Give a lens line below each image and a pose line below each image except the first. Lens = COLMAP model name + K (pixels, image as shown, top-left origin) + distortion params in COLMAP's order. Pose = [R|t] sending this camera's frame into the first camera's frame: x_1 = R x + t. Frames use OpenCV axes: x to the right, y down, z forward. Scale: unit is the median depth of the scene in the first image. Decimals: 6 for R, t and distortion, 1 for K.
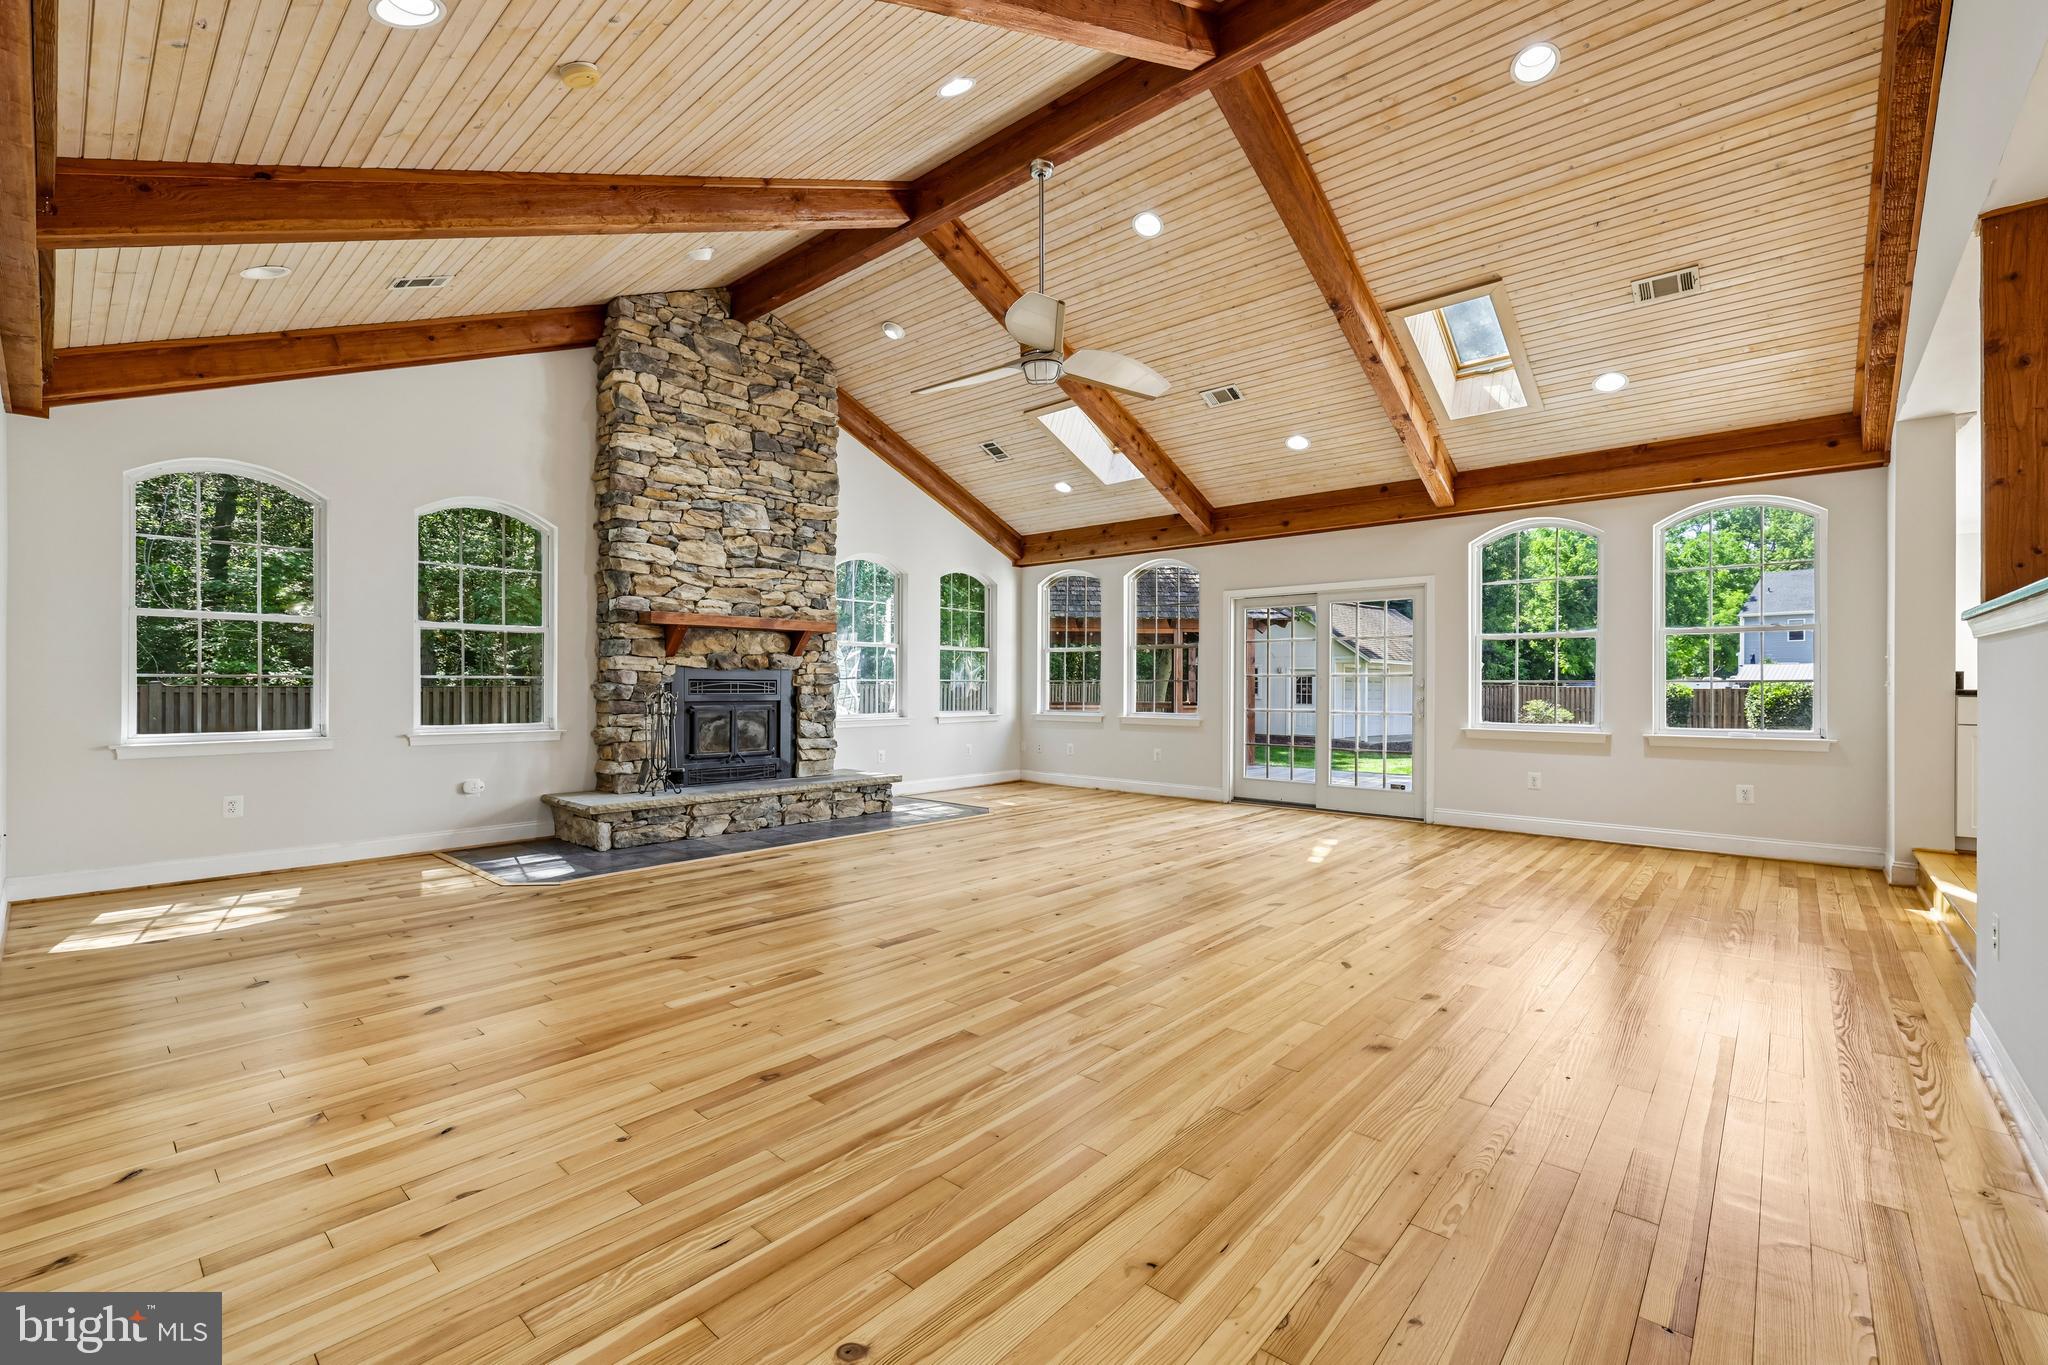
lens RADIAL K [[862.5, 0, 1010.6], [0, 862.5, 685.7], [0, 0, 1]] dist [-0.002540, 0.002117]
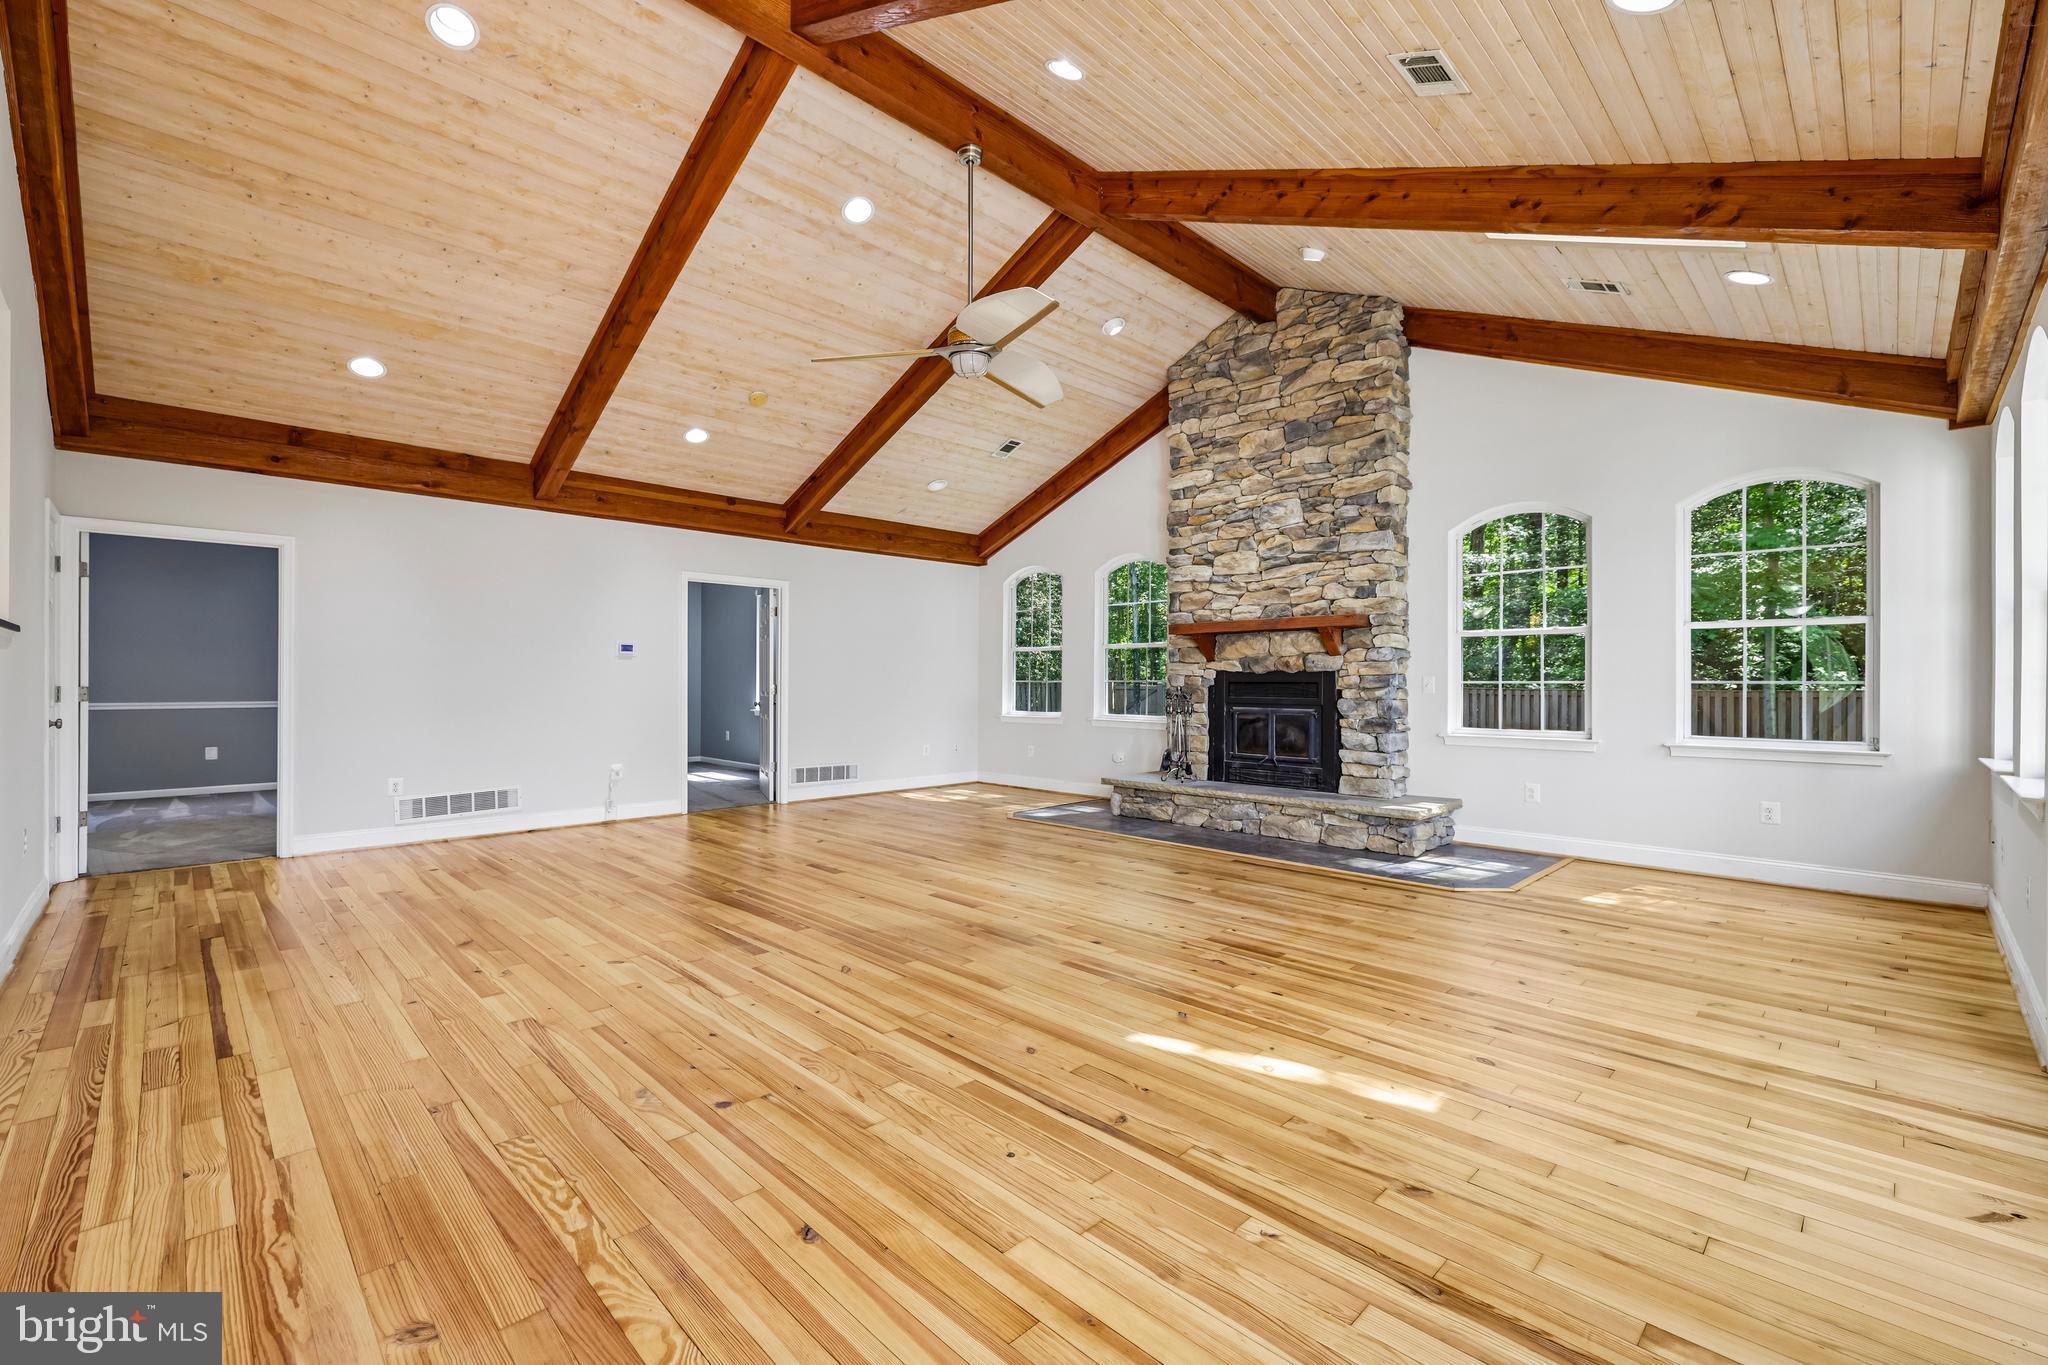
lens RADIAL K [[862.5, 0, 1012.0], [0, 862.5, 678.3], [0, 0, 1]] dist [-0.002540, 0.002117]
pose [[-0.063666, -0.008378, -0.997936, 0.675942], [-0.006420, 0.999948, -0.007985, -0.001809], [0.997951, 0.005898, -0.063716, 0.752231]]
